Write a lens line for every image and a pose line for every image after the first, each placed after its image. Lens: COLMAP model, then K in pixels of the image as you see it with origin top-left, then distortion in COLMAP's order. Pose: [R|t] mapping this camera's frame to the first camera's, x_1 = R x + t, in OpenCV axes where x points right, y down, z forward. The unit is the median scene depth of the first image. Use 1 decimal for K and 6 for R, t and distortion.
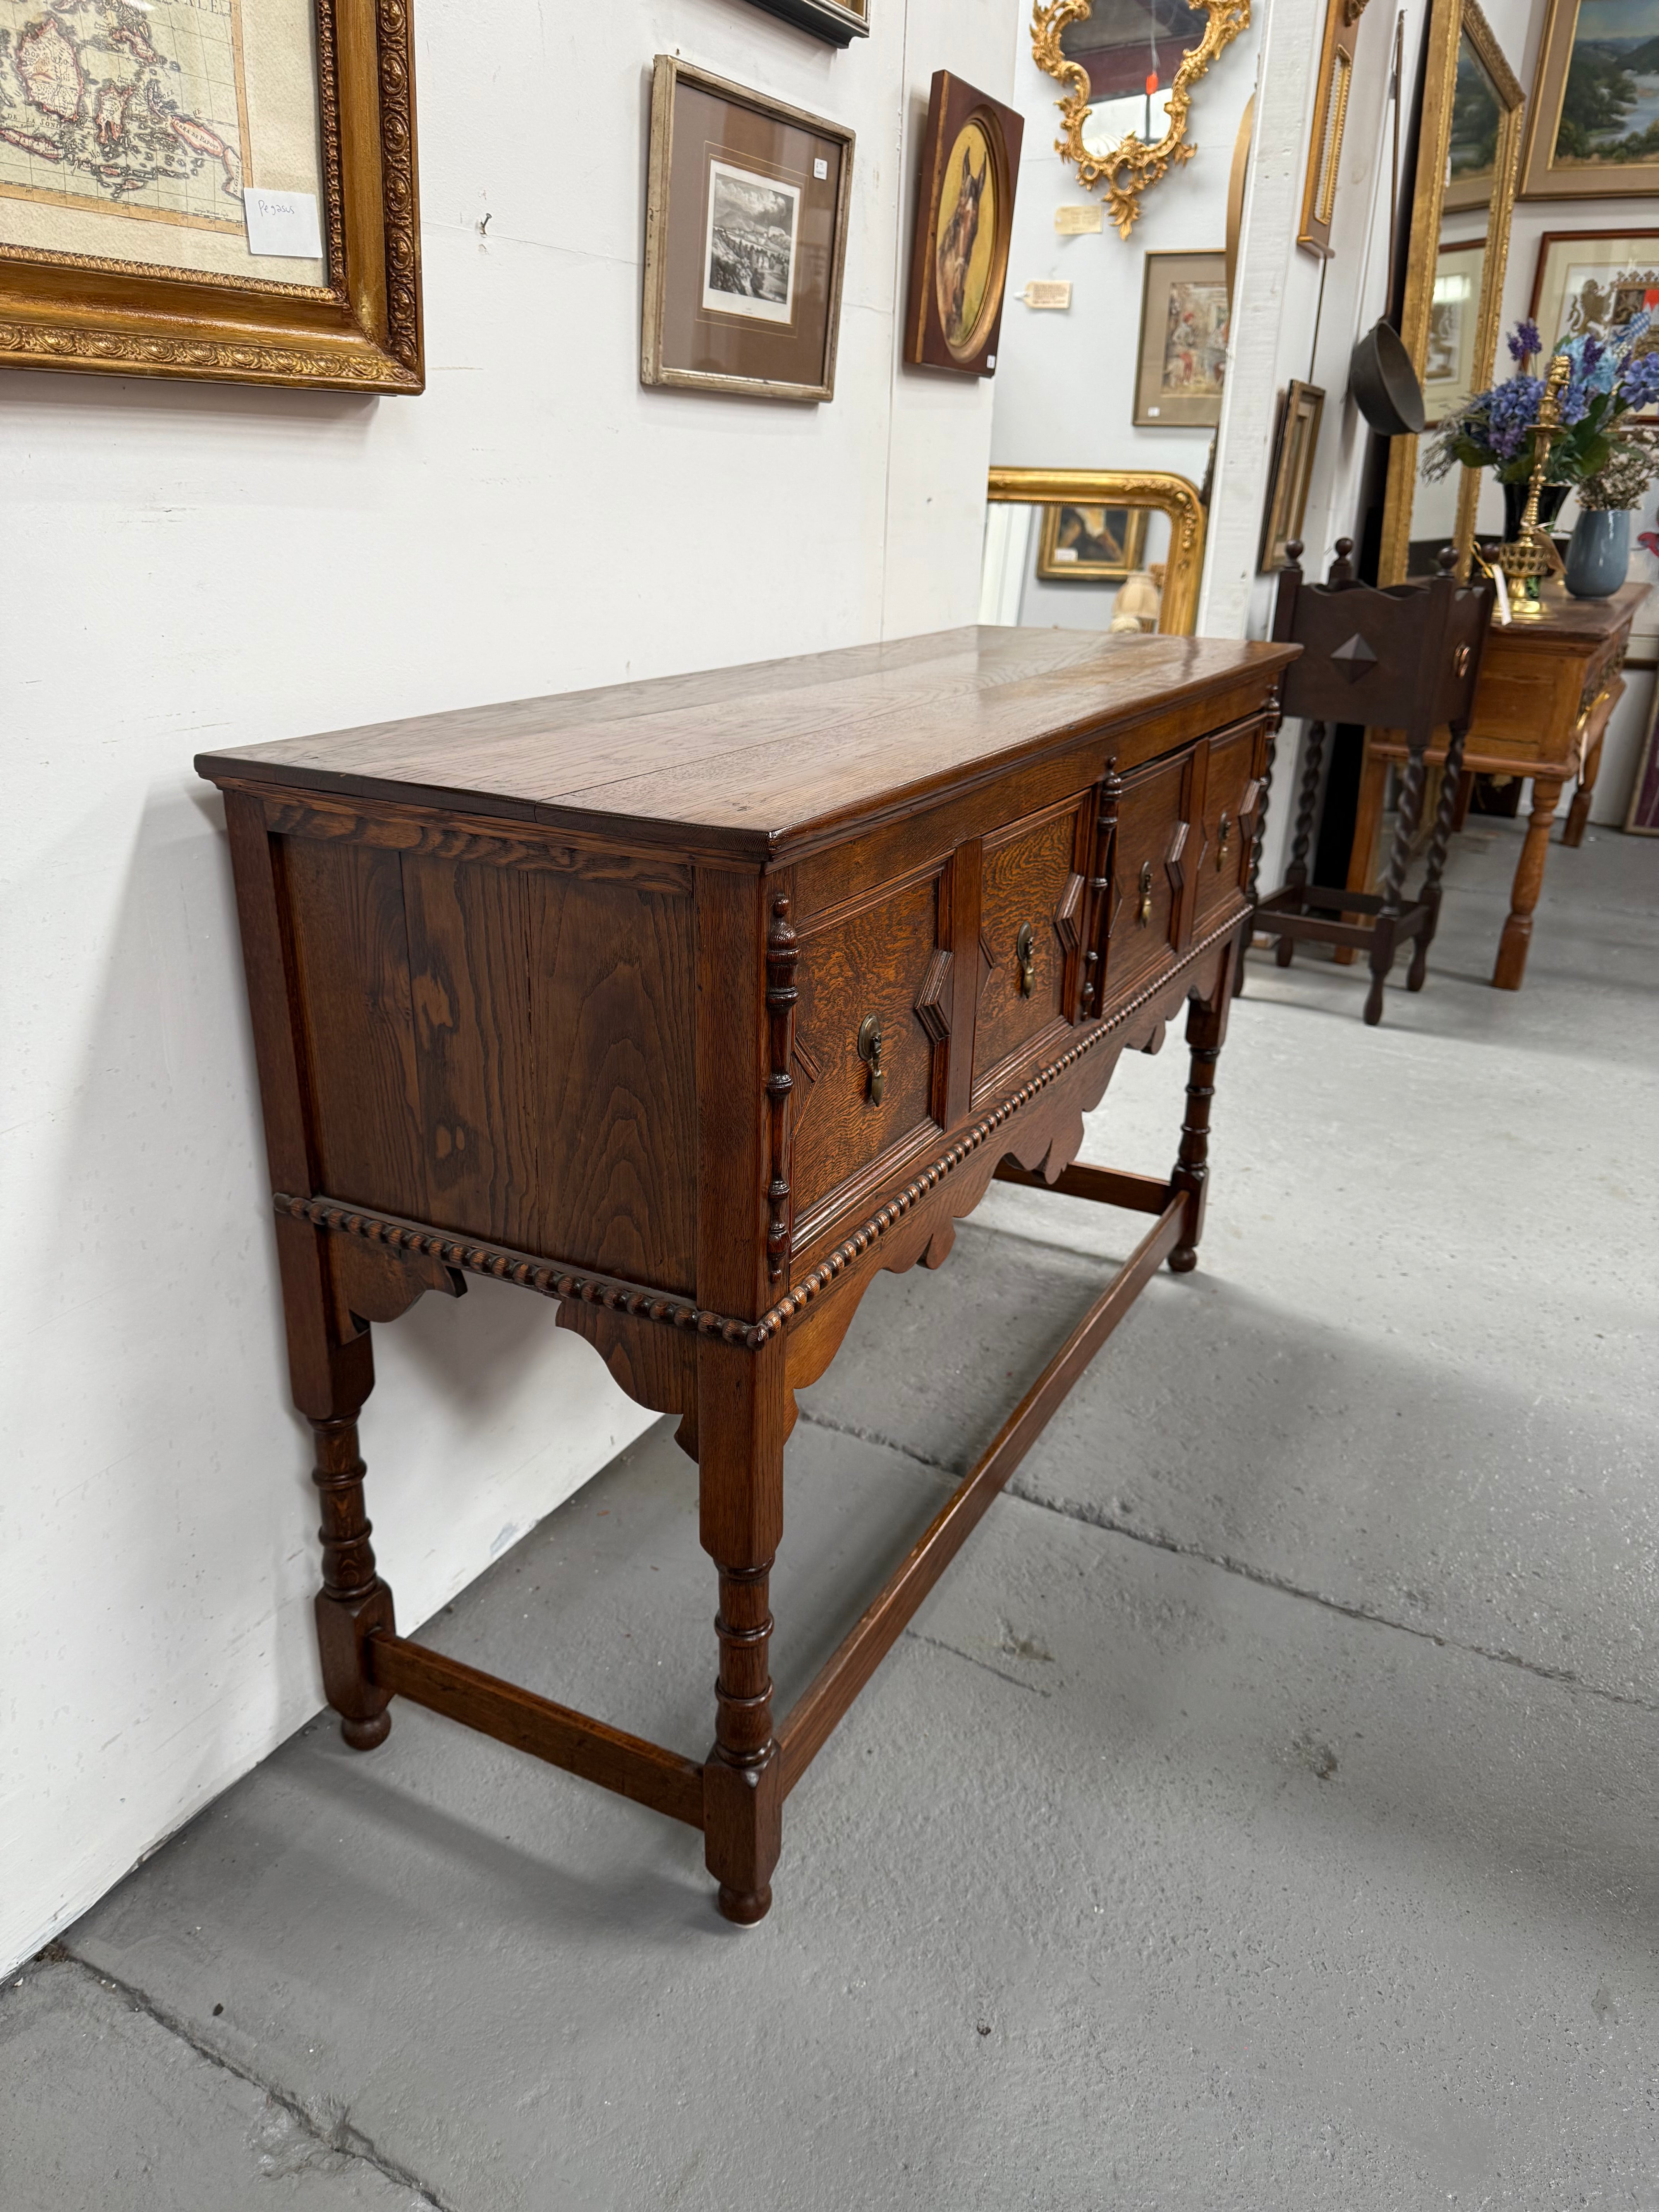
lens RADIAL K [[1583.6, 0, 829.9], [0, 1583.6, 1101.6], [0, 0, 1]] dist [0.022629, -0.029560]
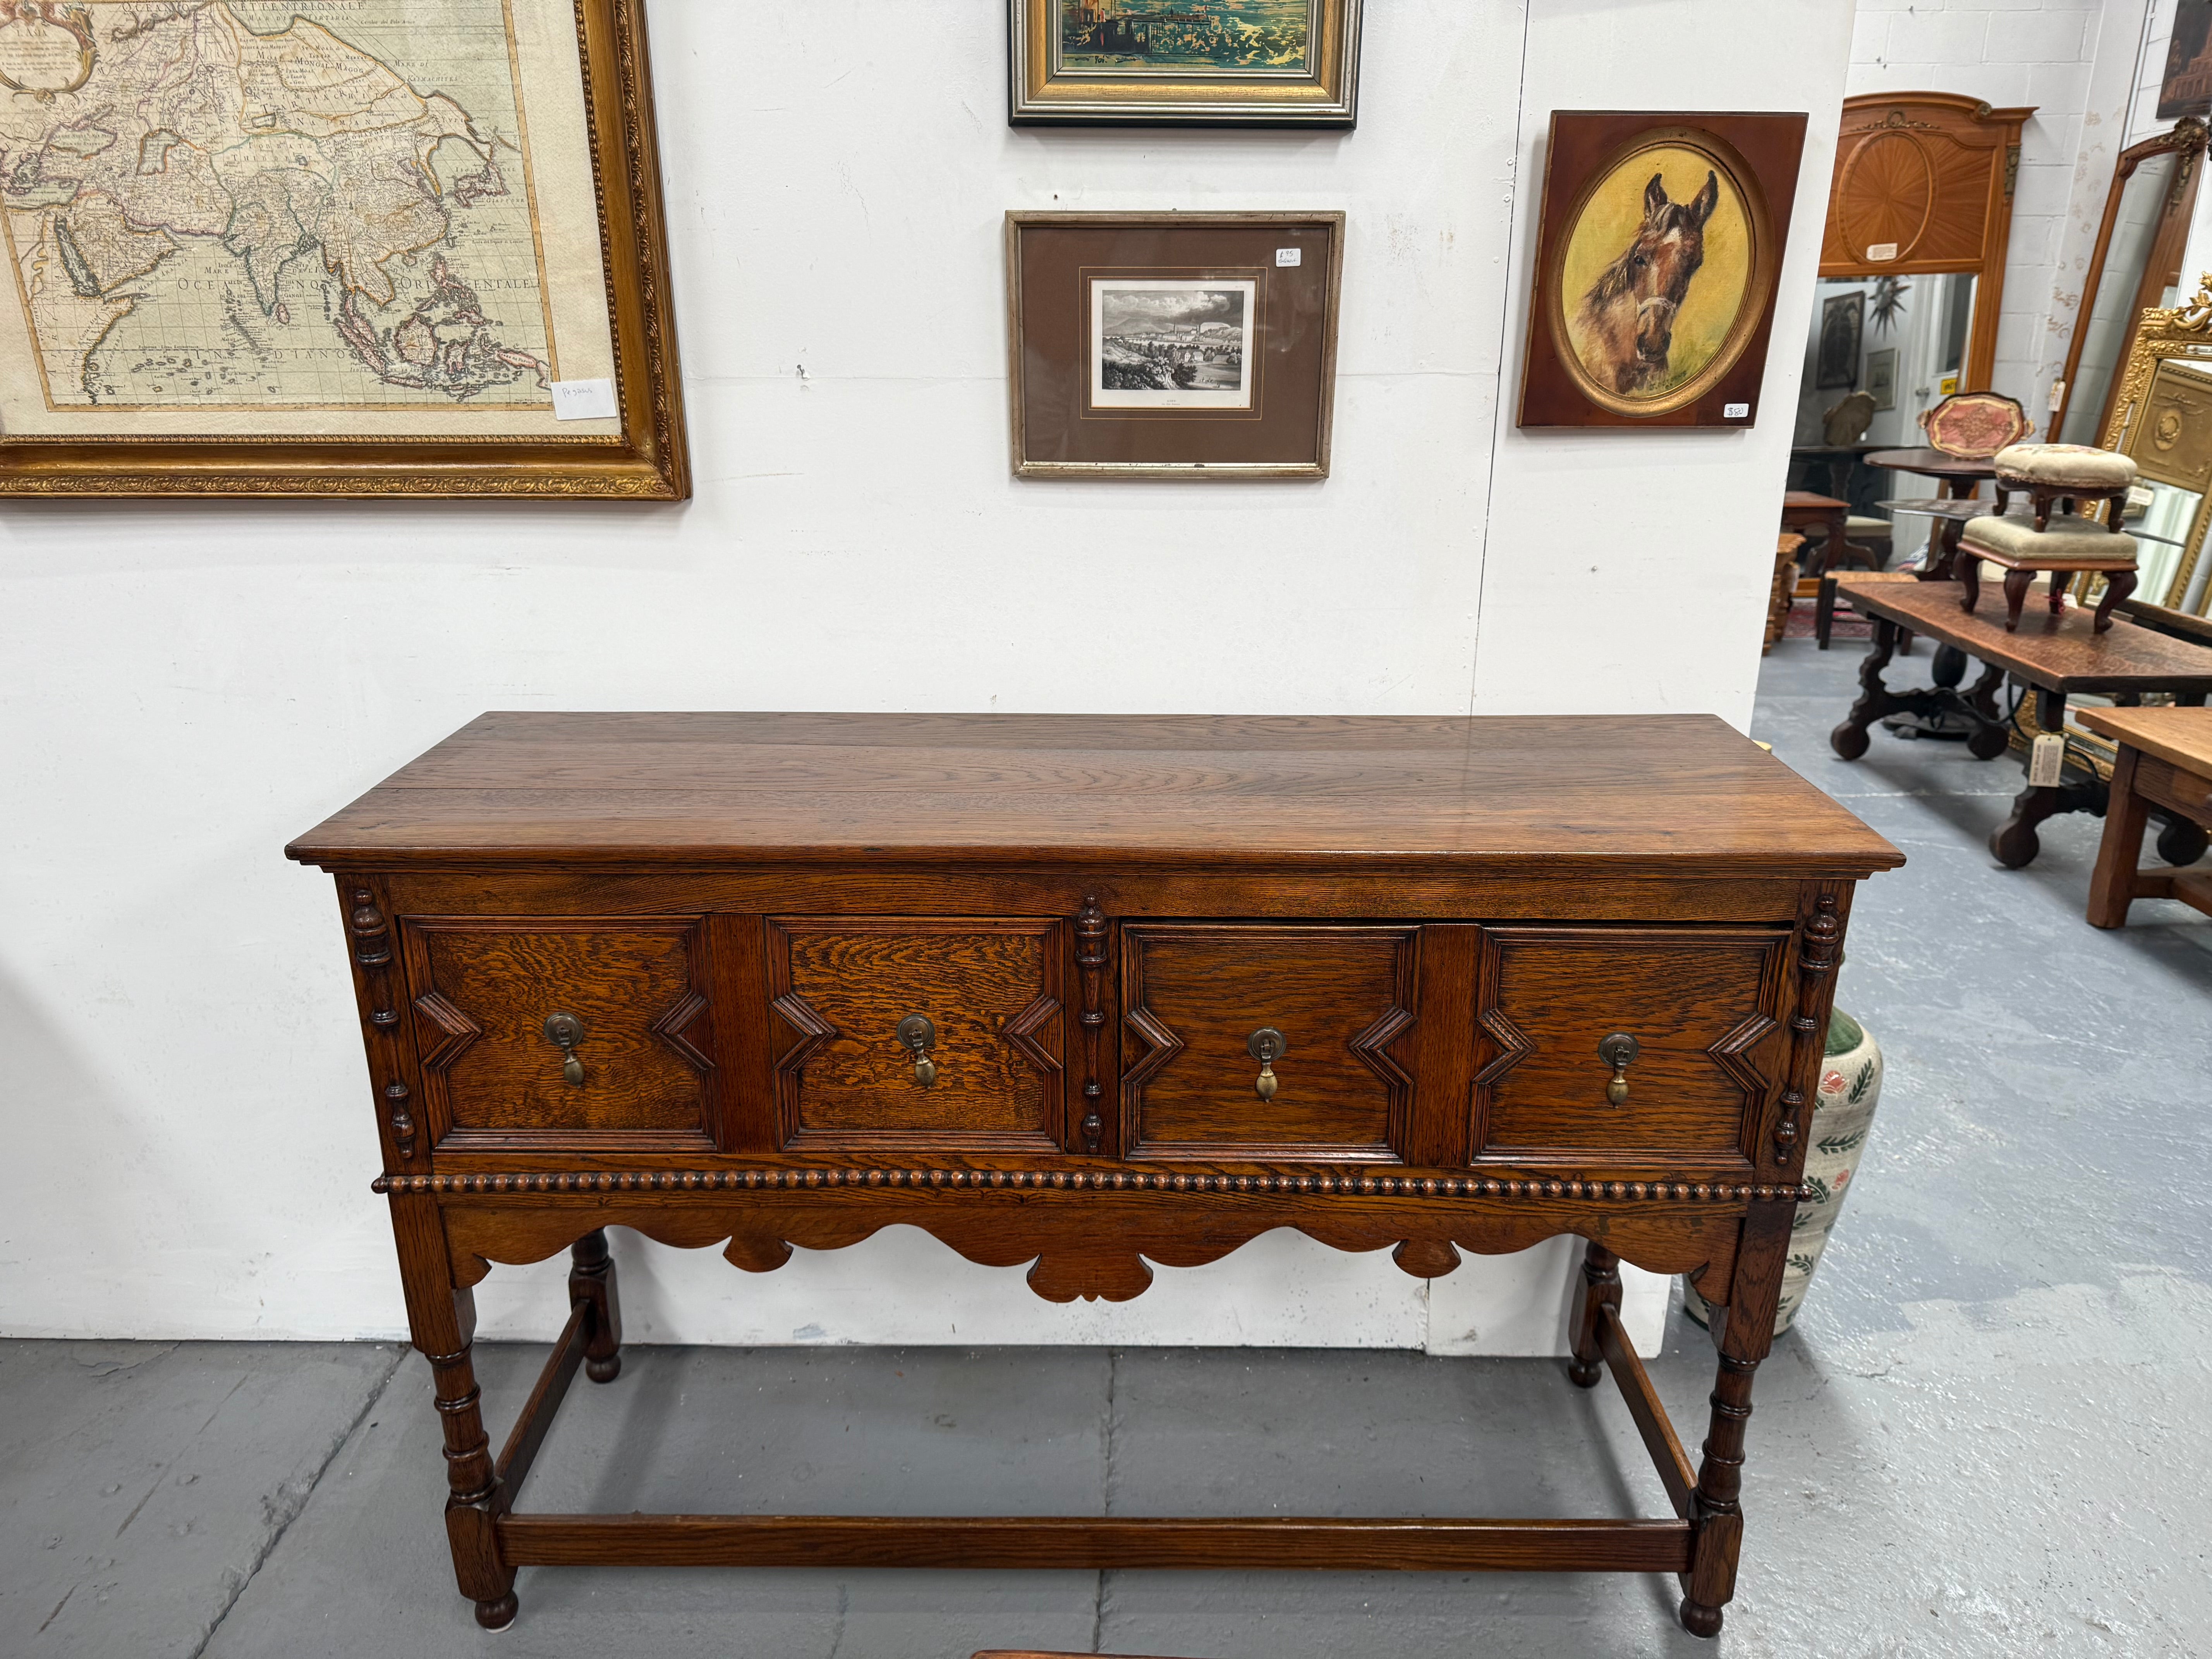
lens RADIAL K [[1524.3, 0, 1109.3], [0, 1524.3, 819.5], [0, 0, 1]] dist [0.053733, -0.065576]
pose [[0.458807, 0.258662, -0.850053, 1.012947], [-0.316625, 0.941482, 0.115588, -0.395962], [0.830208, 0.216116, 0.513857, 0.585020]]
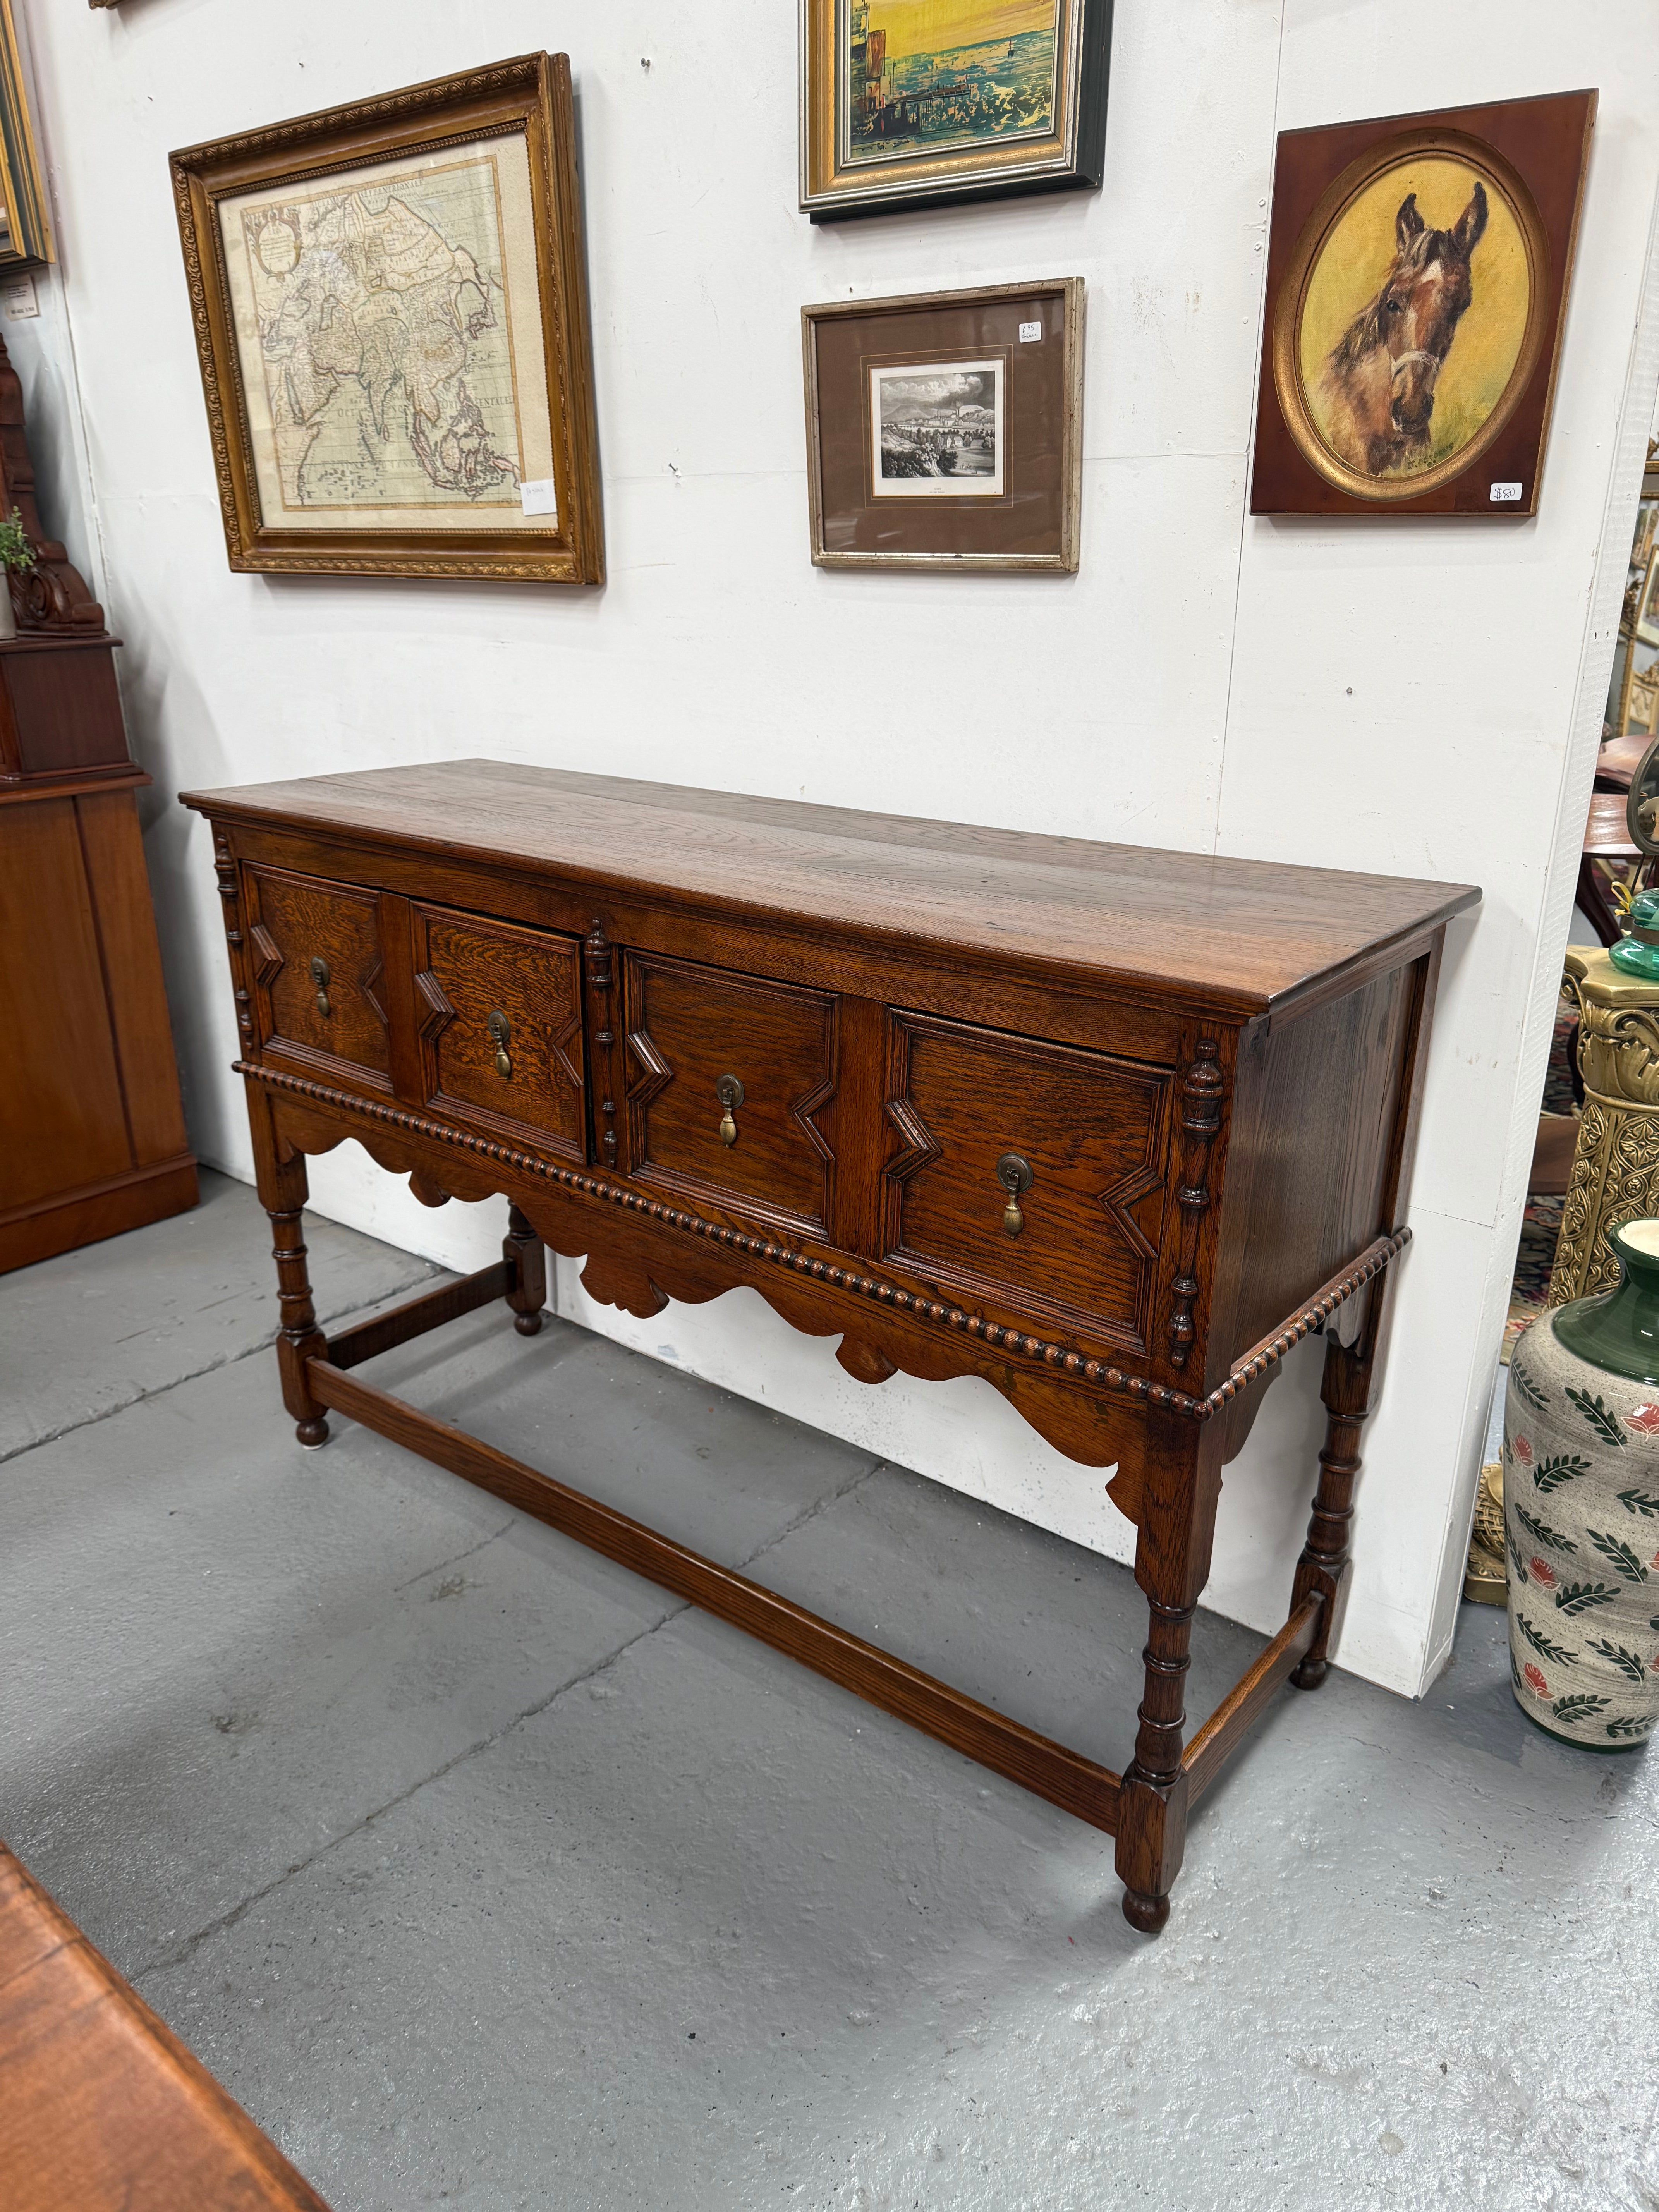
lens RADIAL K [[1583.6, 0, 829.9], [0, 1583.6, 1101.6], [0, 0, 1]] dist [0.022629, -0.029560]
pose [[-0.189775, 0.304392, -0.933451, 1.239550], [-0.370094, 0.858421, 0.355167, -0.579408], [0.909404, 0.412866, -0.050253, 1.346254]]
